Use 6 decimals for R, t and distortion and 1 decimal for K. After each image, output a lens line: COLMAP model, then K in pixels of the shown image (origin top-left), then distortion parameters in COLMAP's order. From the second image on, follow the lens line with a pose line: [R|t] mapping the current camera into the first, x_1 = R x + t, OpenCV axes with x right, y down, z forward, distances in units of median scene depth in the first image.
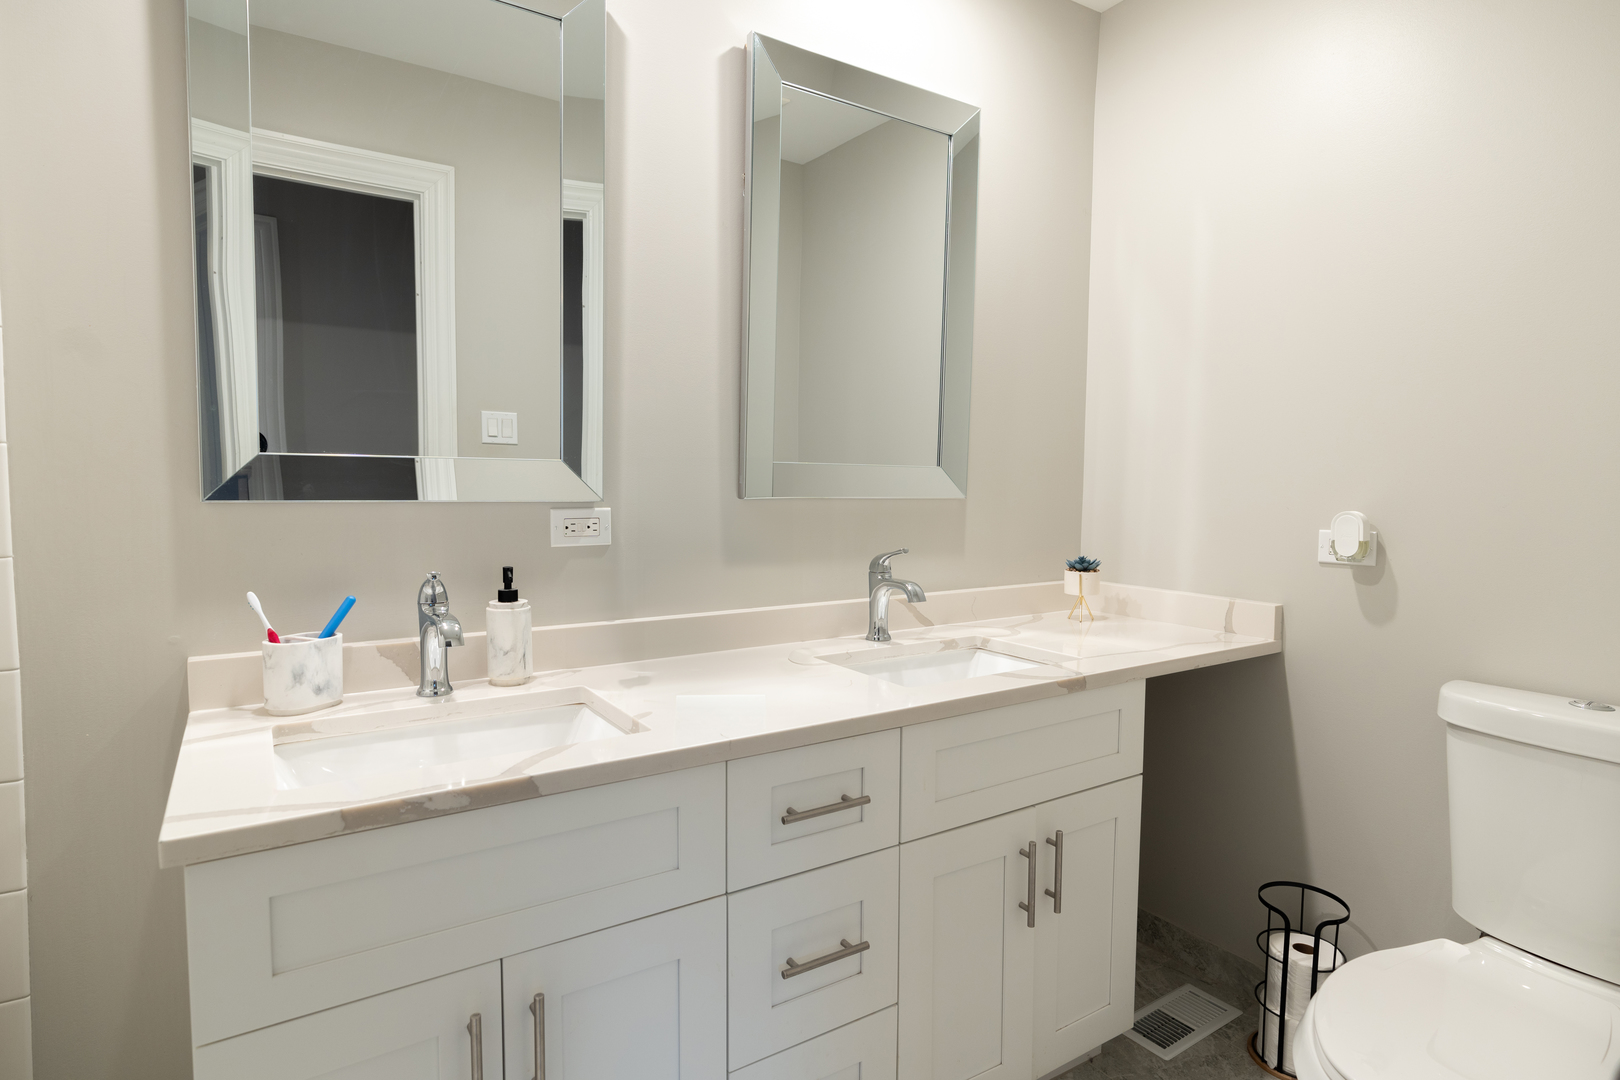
lens RADIAL K [[863.6, 0, 810.0], [0, 863.6, 540.0], [0, 0, 1]] dist [-0.000423, -0.000085]
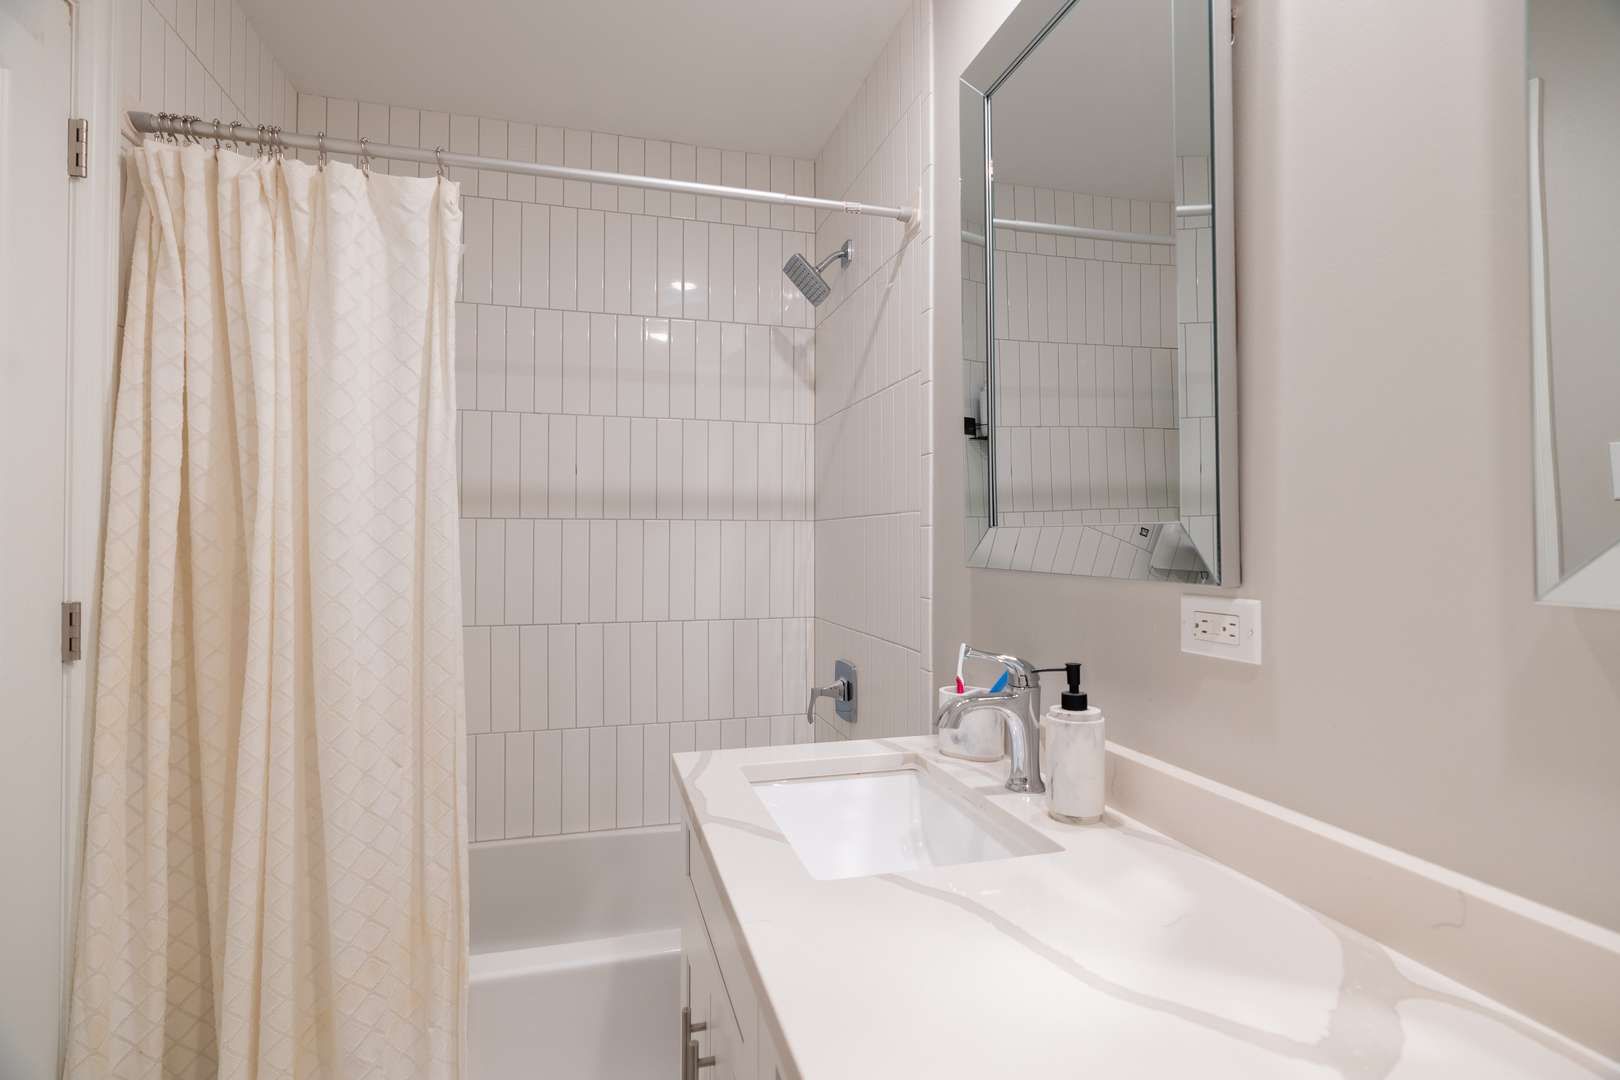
lens RADIAL K [[764.8, 0, 813.8], [0, 764.8, 521.4], [0, 0, 1]] dist [0.000648, -0.000468]
pose [[-0.285561, -0.032760, -0.957800, 0.357615], [-0.067957, 0.997592, -0.013860, -0.065192], [0.955948, 0.061131, -0.287100, 0.888566]]
